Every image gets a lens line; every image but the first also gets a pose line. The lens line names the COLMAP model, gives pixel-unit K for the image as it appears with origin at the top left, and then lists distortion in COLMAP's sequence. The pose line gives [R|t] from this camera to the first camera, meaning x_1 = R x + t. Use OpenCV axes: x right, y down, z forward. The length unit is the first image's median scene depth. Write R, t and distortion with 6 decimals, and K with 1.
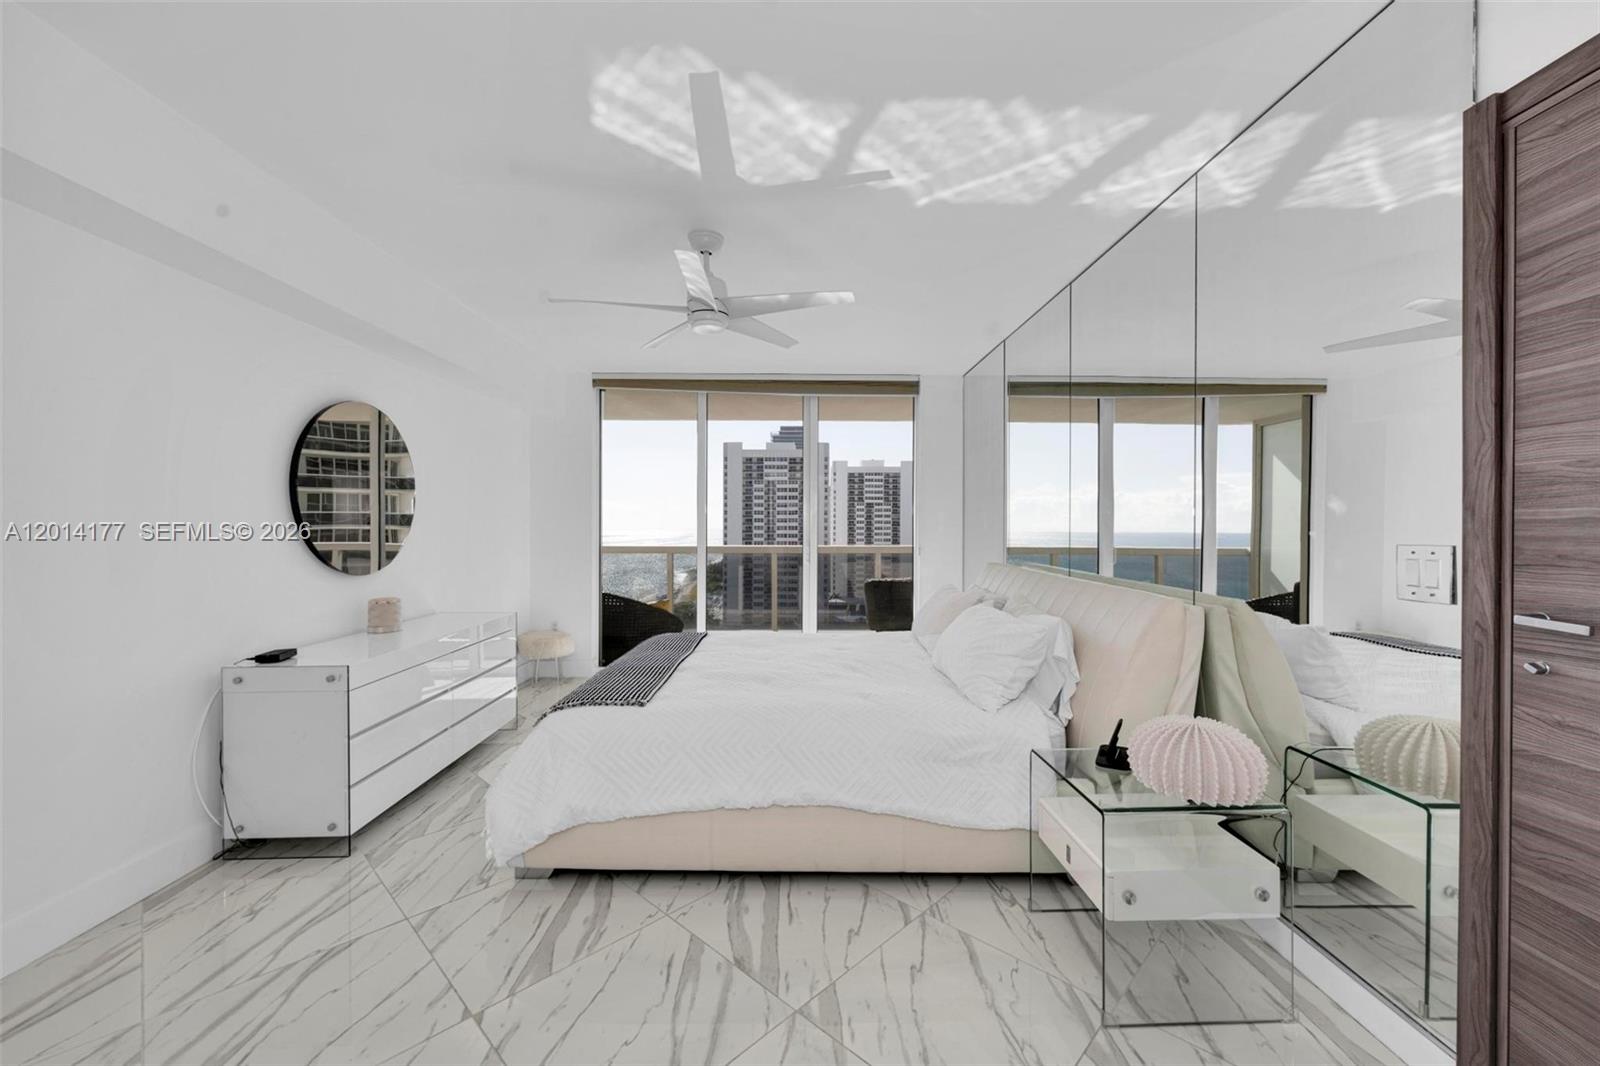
lens RADIAL K [[634.2, 0, 800.7], [0, 634.2, 527.4], [0, 0, 1]] dist [-0.002645, -0.000016]
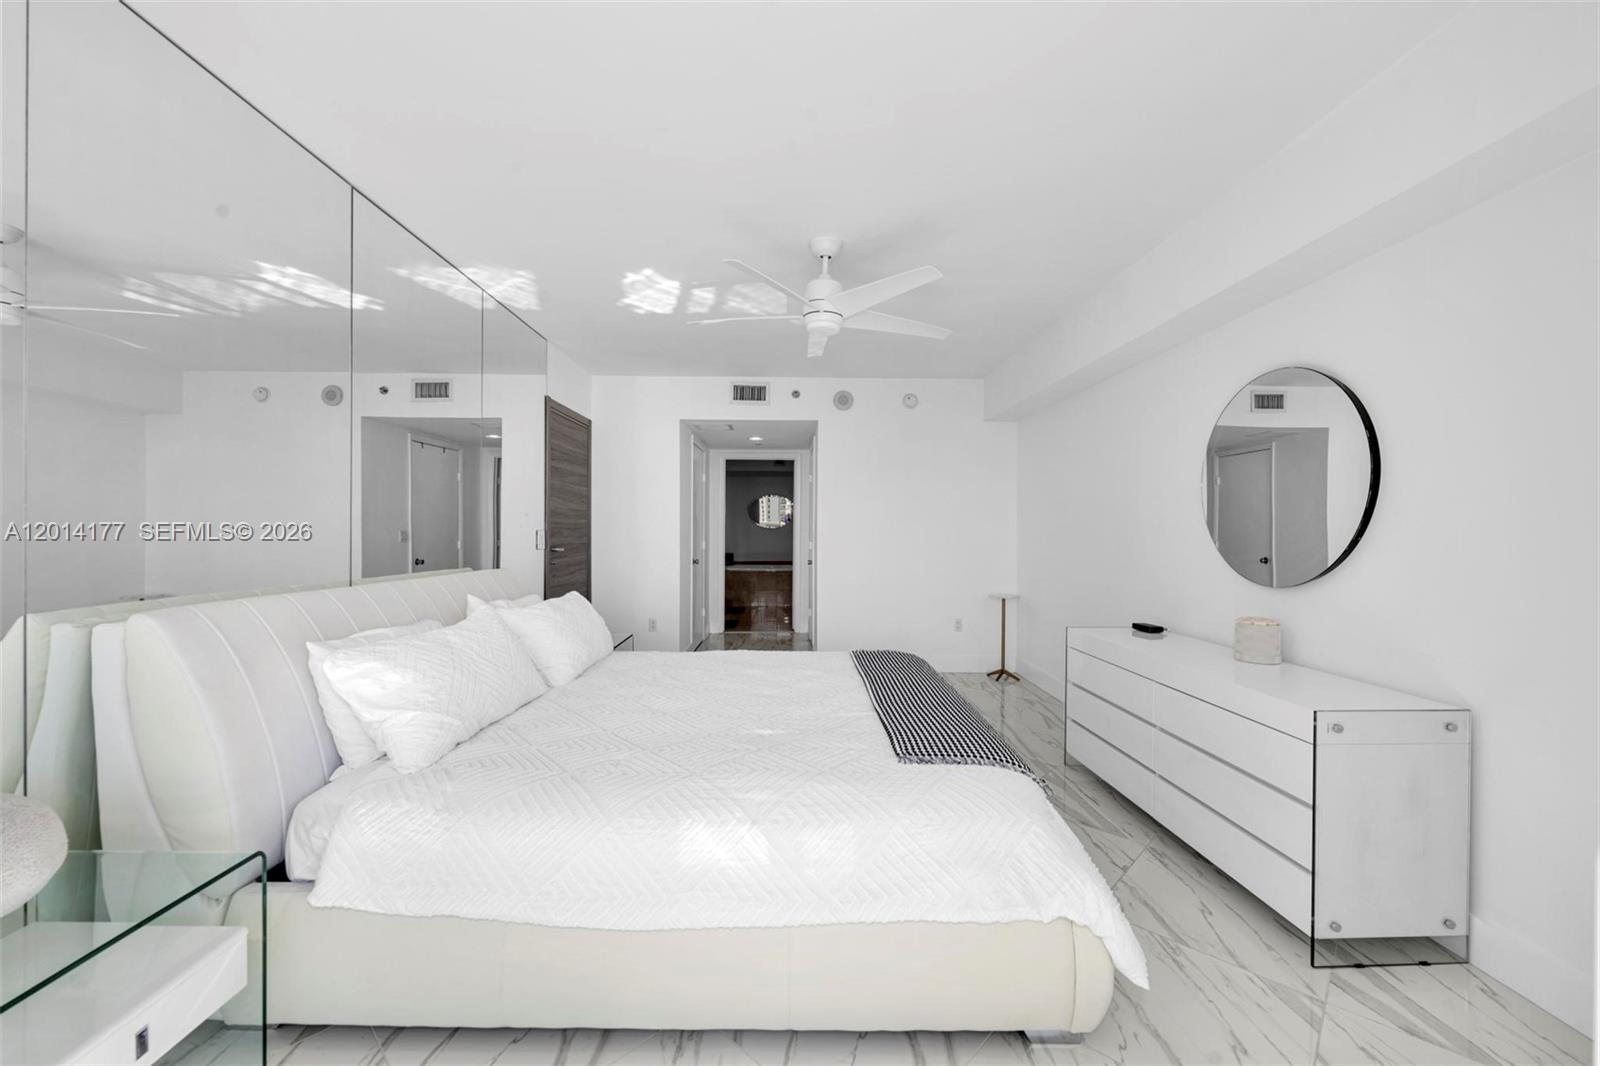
lens RADIAL K [[634.2, 0, 797.1], [0, 634.2, 524.6], [0, 0, 1]] dist [-0.002645, -0.000016]
pose [[-0.999835, -0.007024, -0.016781, -0.101668], [-0.007151, 0.999946, 0.007520, -0.015327], [0.016727, 0.007639, -0.999831, 2.509788]]
